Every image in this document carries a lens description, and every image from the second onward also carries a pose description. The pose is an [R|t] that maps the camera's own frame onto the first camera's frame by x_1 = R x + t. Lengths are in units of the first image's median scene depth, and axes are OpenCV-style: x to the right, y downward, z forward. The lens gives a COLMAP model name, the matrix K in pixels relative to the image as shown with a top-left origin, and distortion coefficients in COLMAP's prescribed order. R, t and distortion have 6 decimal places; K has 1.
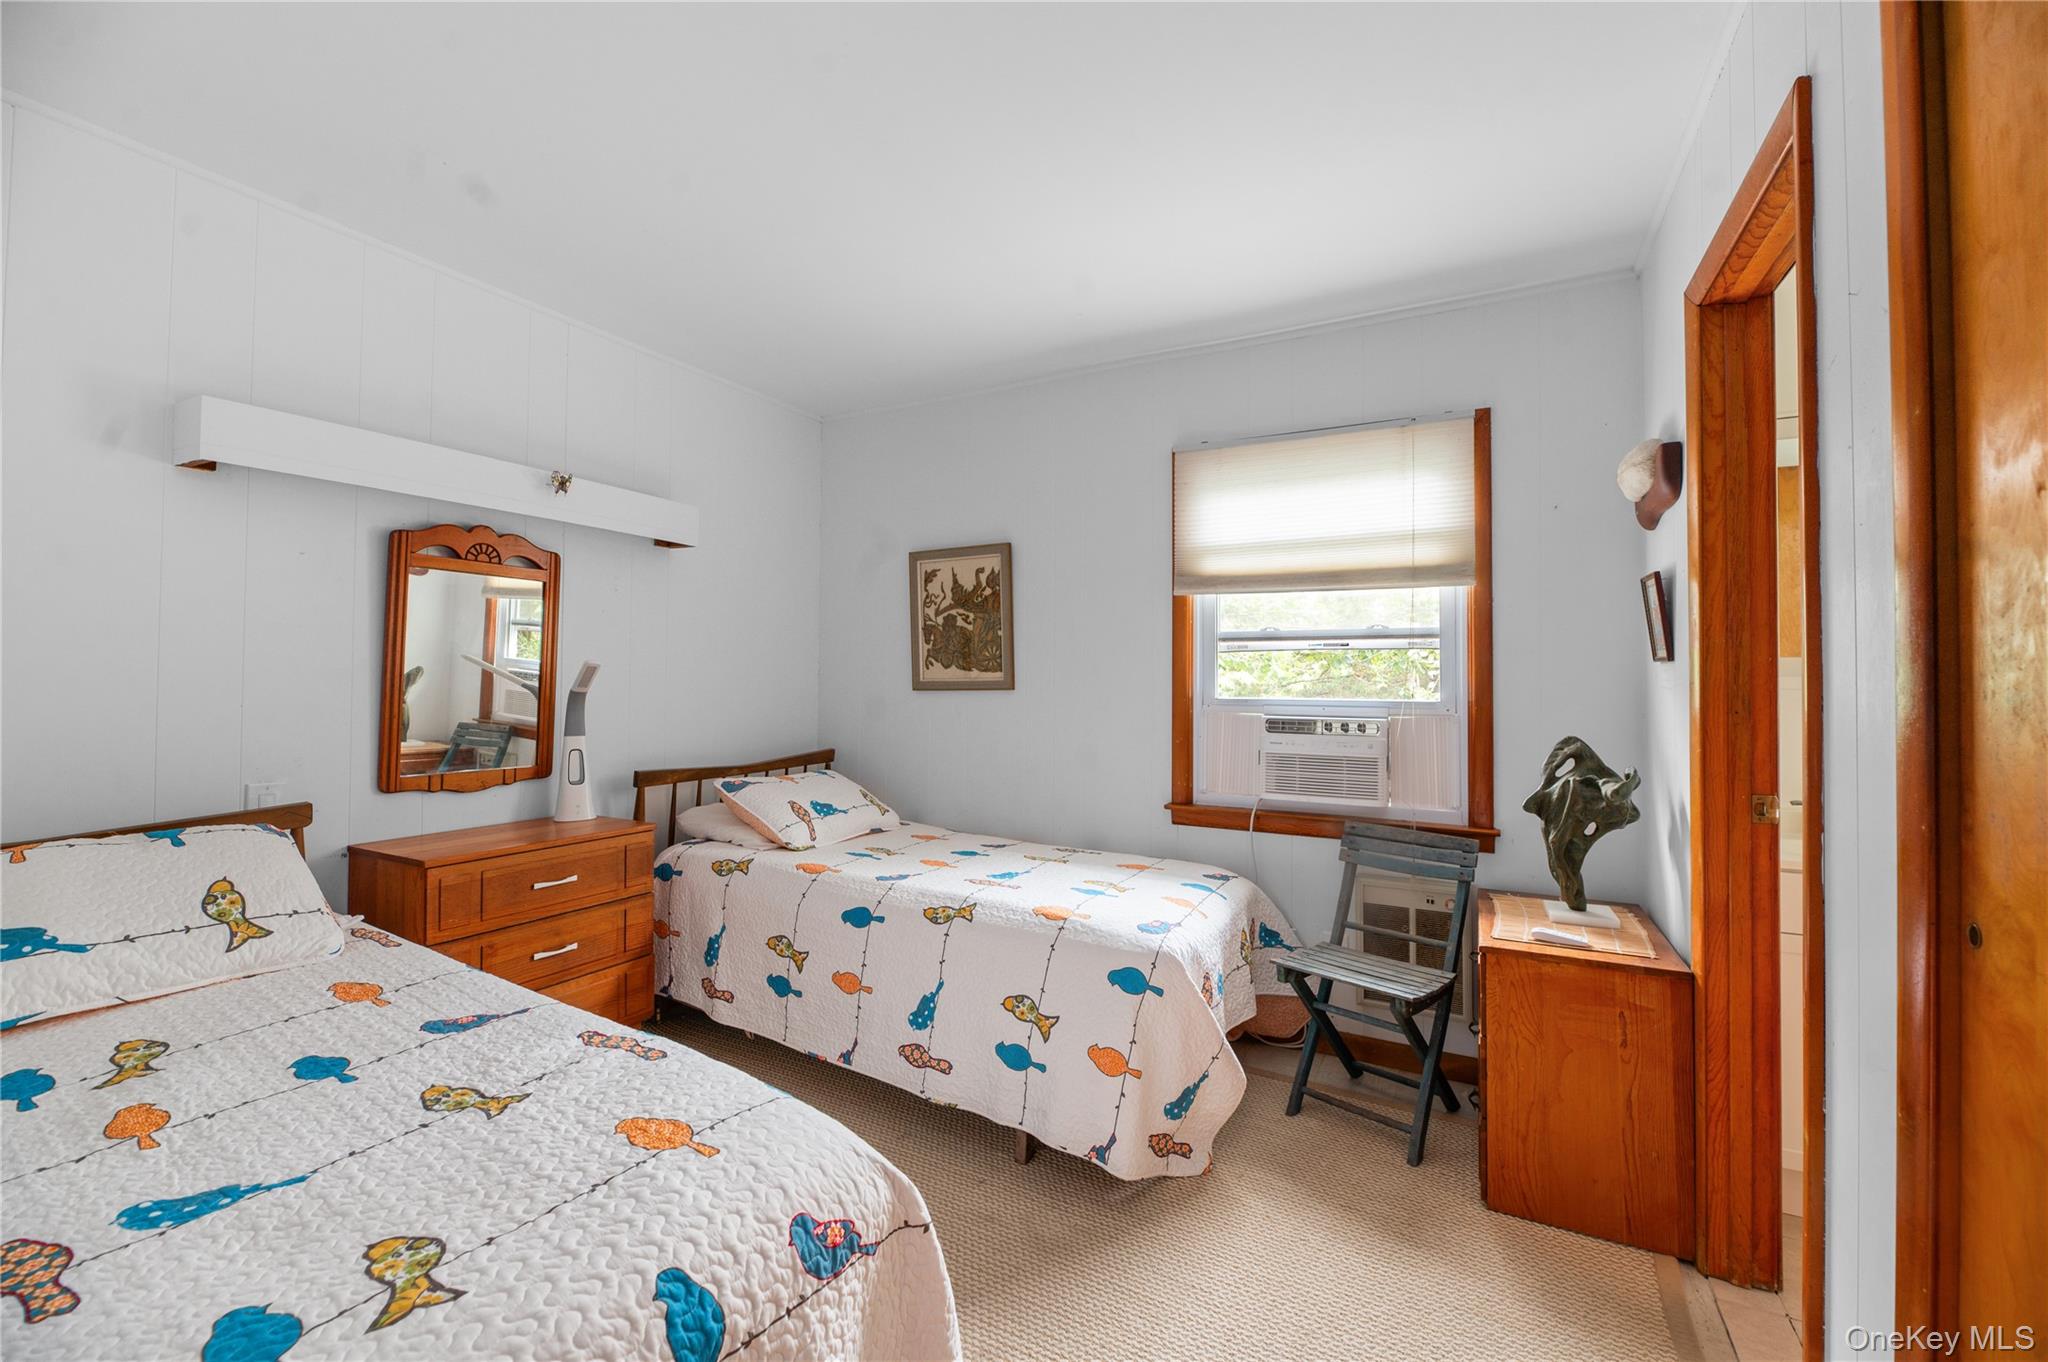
lens RADIAL K [[824.9, 0, 1019.9], [0, 824.9, 678.1], [0, 0, 1]] dist [-0.006125, 0.000167]
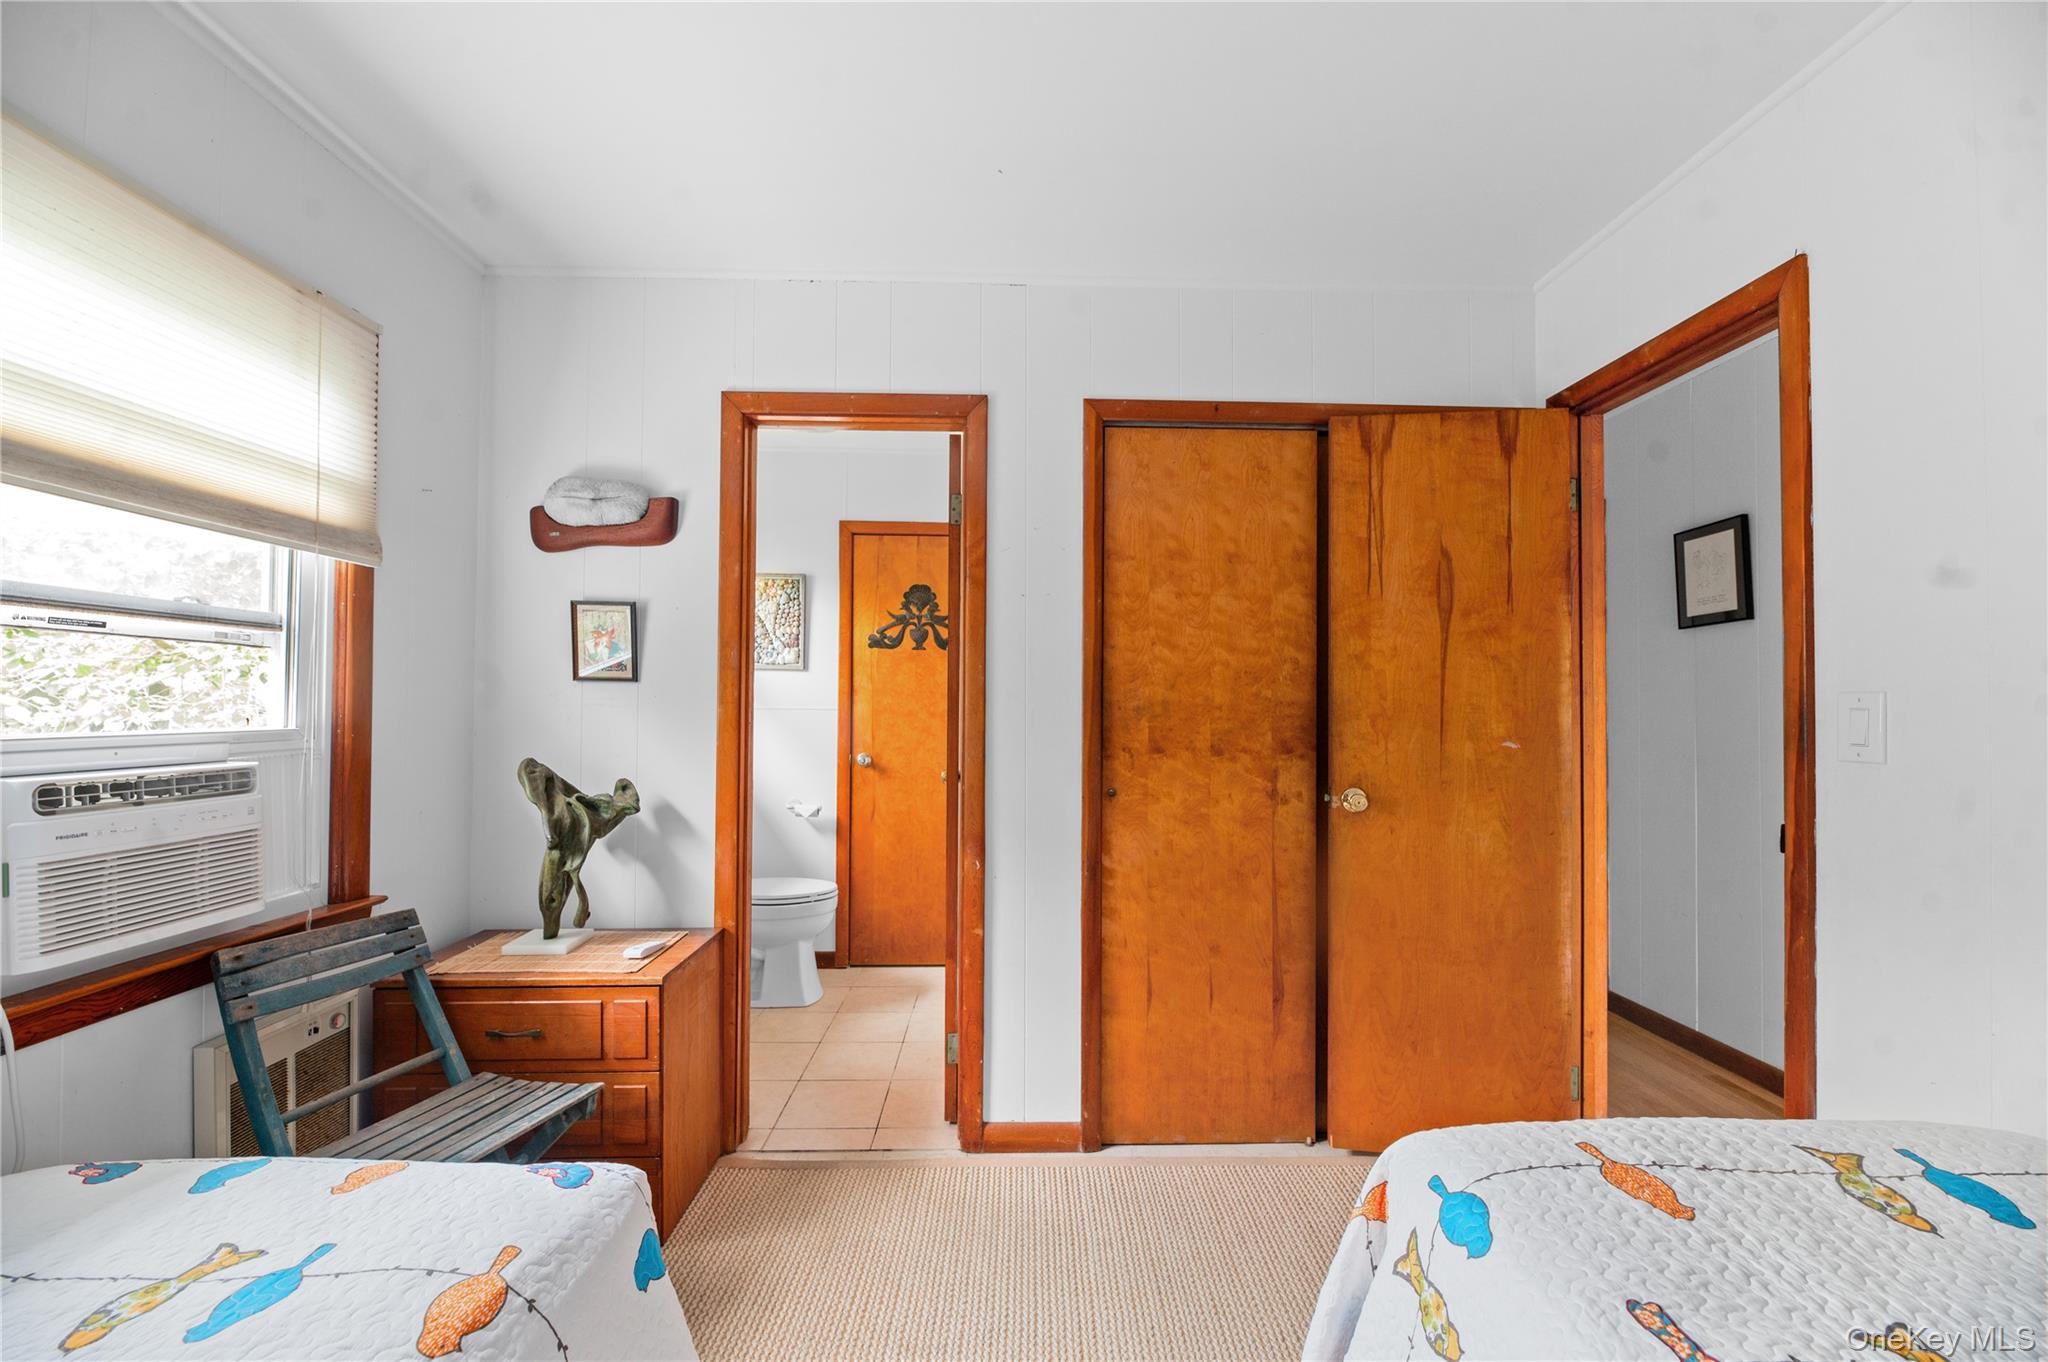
lens RADIAL K [[824.9, 0, 1025.4], [0, 824.9, 685.8], [0, 0, 1]] dist [-0.006125, 0.000167]
pose [[-0.510876, 0.007869, 0.859618, -0.363795], [-0.012933, 0.999775, -0.016839, -0.001744], [-0.859557, -0.019720, -0.510659, 0.855911]]
